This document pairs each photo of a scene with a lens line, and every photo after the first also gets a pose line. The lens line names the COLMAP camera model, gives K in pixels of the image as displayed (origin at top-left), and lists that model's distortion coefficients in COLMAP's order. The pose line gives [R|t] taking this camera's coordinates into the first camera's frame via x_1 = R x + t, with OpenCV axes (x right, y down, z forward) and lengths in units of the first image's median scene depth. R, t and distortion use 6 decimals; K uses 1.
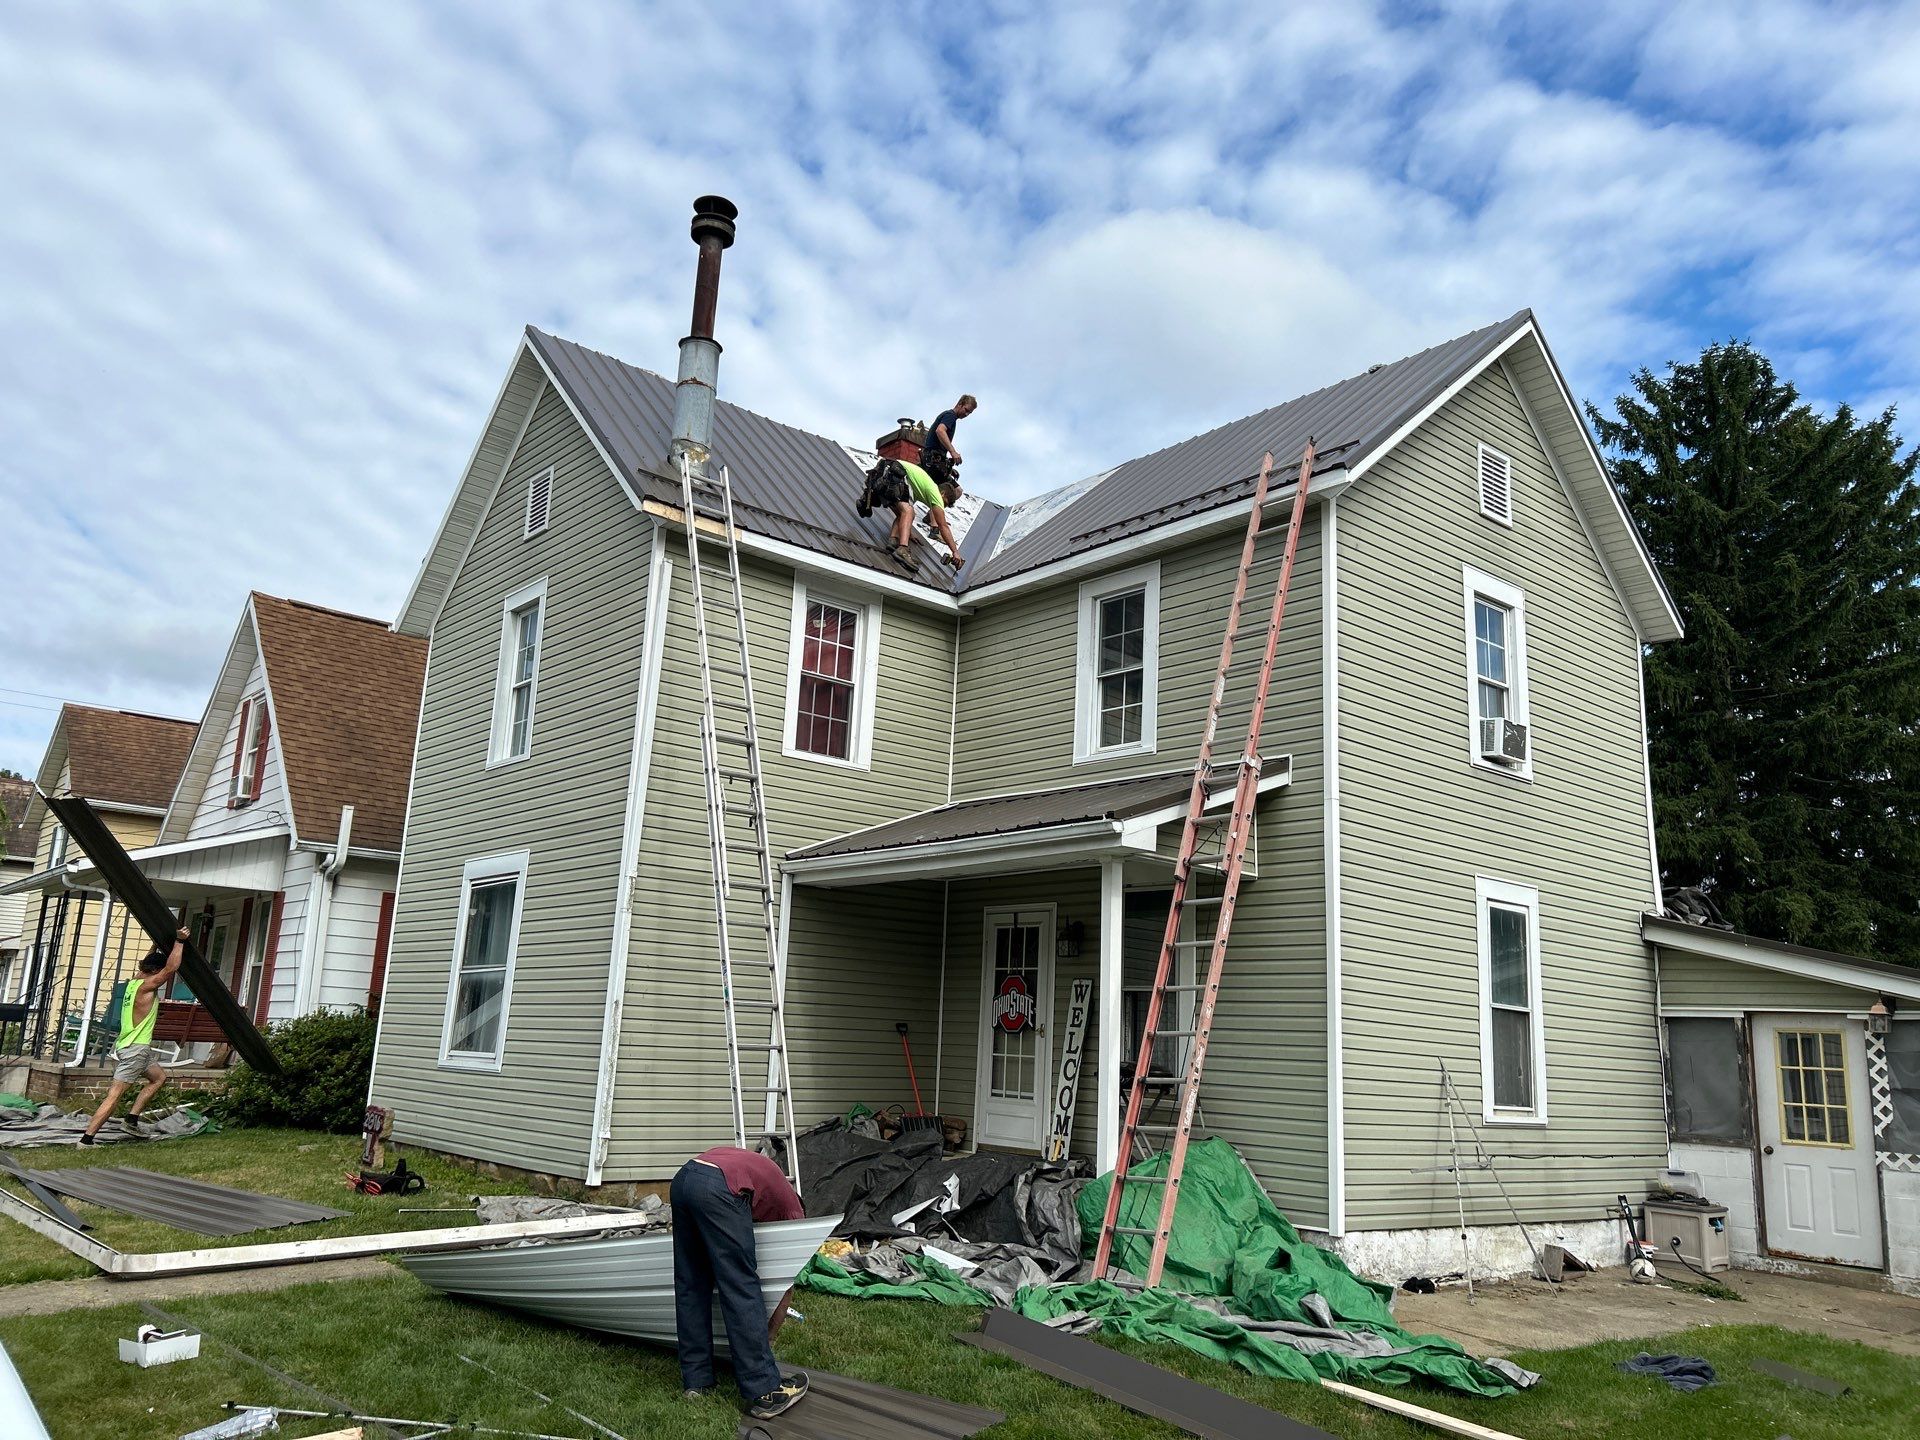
lens RADIAL K [[1464.6, 0, 947.4], [0, 1464.6, 749.4], [0, 0, 1]] dist [0.075968, -0.000160]
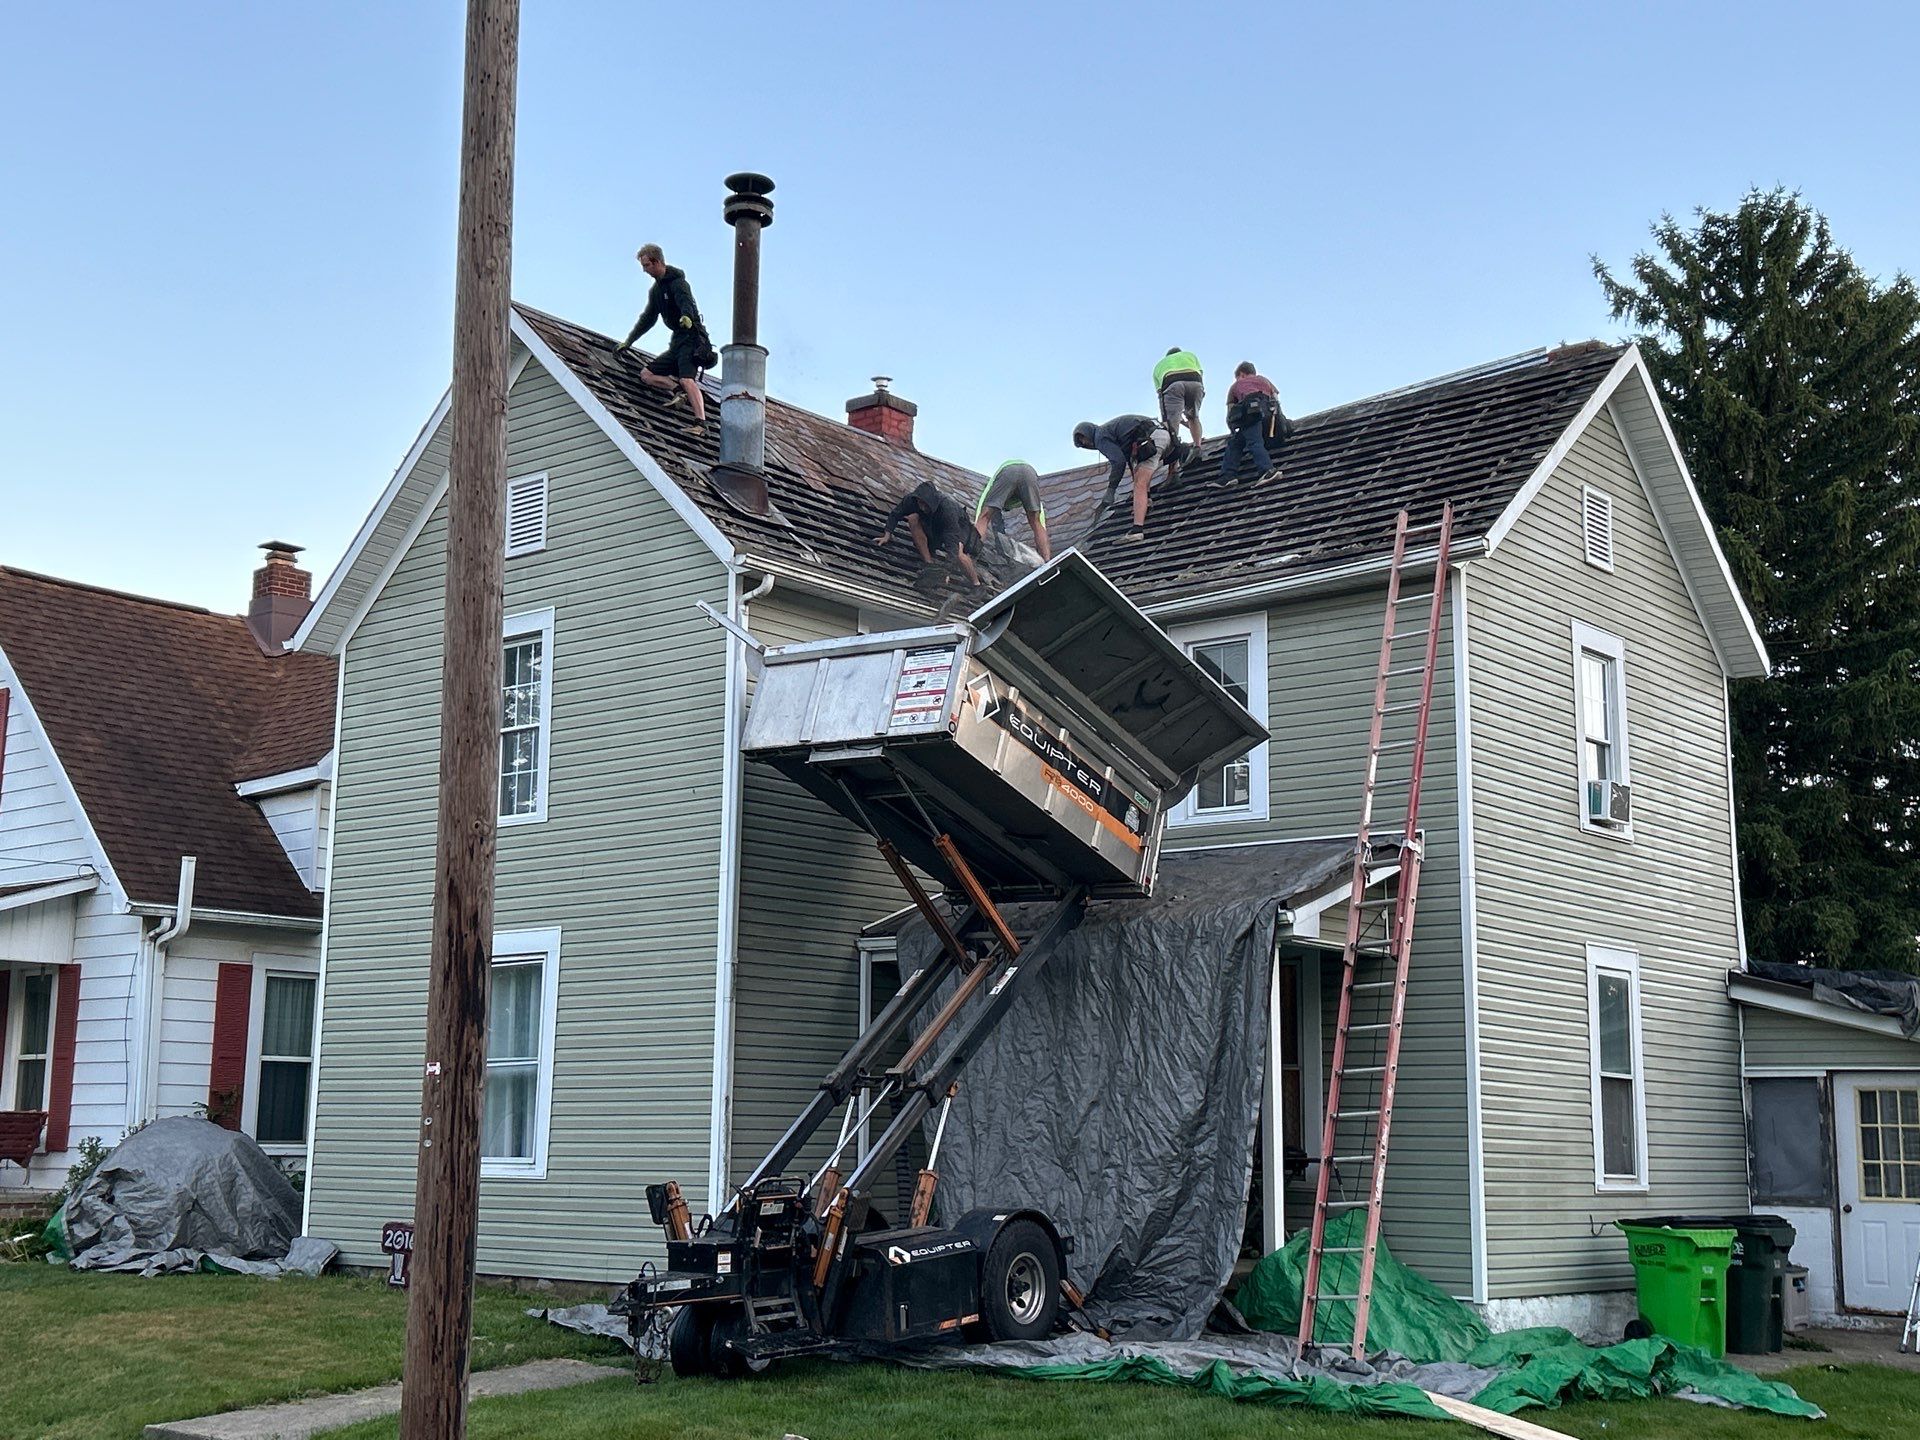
lens RADIAL K [[2329.7, 0, 959.1], [0, 2329.7, 784.7], [0, 0, 1]] dist [0.154381, -0.007708]
pose [[0.984767, -0.007969, 0.173699, -0.295944], [-0.001956, 0.998379, 0.056890, -0.099083], [-0.173871, -0.056363, 0.983154, -0.421503]]
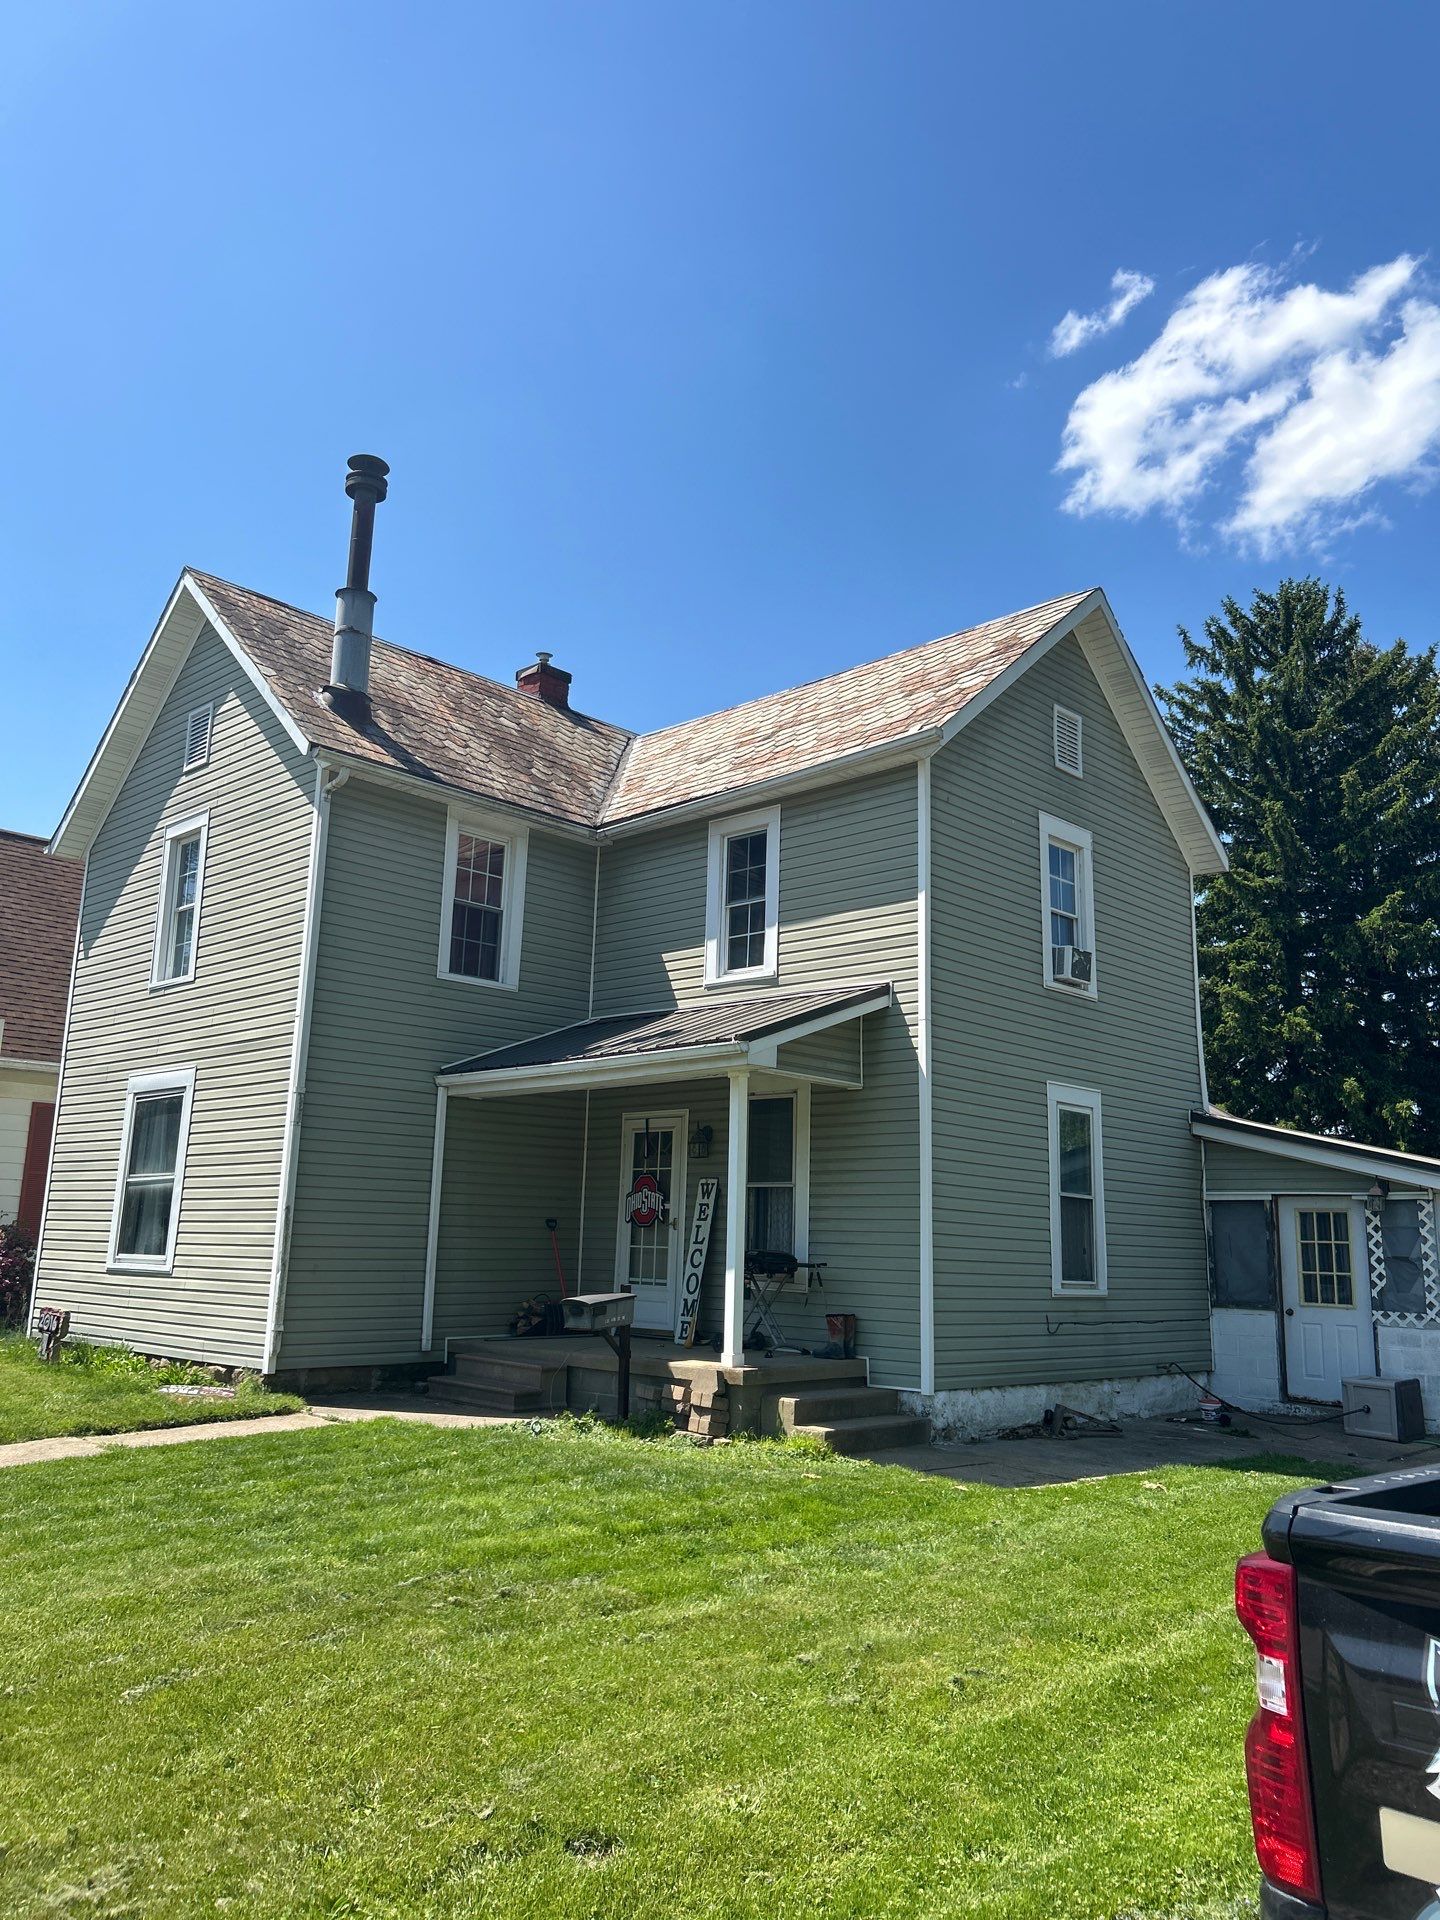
lens RADIAL K [[1472.9, 0, 720.0], [0, 1472.9, 960.0], [0, 0, 1]] dist [0.105839, 0.000226]
pose [[0.995049, -0.001729, 0.099366, -0.012950], [0.000138, 0.999872, 0.016015, -0.027144], [-0.099381, -0.015922, 0.994922, -0.117453]]
